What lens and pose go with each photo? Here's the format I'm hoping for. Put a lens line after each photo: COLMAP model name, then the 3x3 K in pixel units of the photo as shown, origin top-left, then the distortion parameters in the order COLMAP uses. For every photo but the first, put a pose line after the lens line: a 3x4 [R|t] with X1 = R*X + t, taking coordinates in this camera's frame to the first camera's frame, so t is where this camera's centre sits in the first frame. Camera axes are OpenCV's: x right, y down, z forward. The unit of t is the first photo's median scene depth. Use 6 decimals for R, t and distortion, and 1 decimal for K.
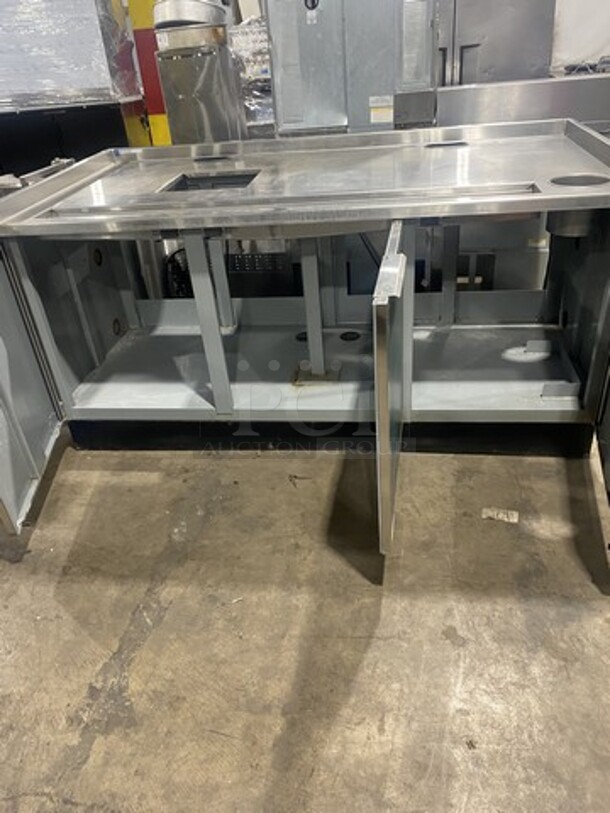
lens RADIAL K [[619.7, 0, 305.0], [0, 619.7, 406.5], [0, 0, 1]] dist [0.016133, -0.001685]
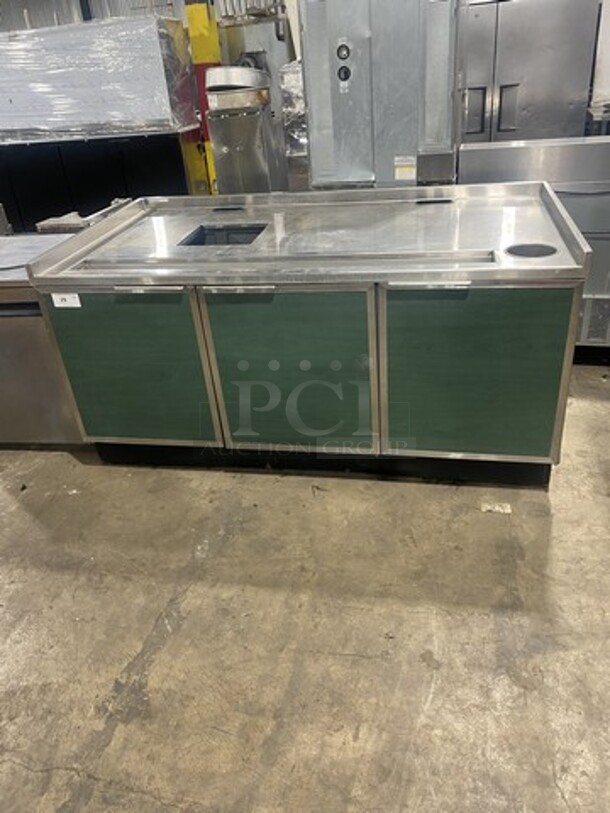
lens RADIAL K [[601.5, 0, 305.0], [0, 601.5, 406.5], [0, 0, 1]] dist [0.008308, 0.008050]
pose [[0.996967, 0.040398, -0.066515, 0.062747], [-0.041419, 0.999043, -0.014037, -0.065686], [0.065884, 0.016750, 0.997687, -0.119208]]
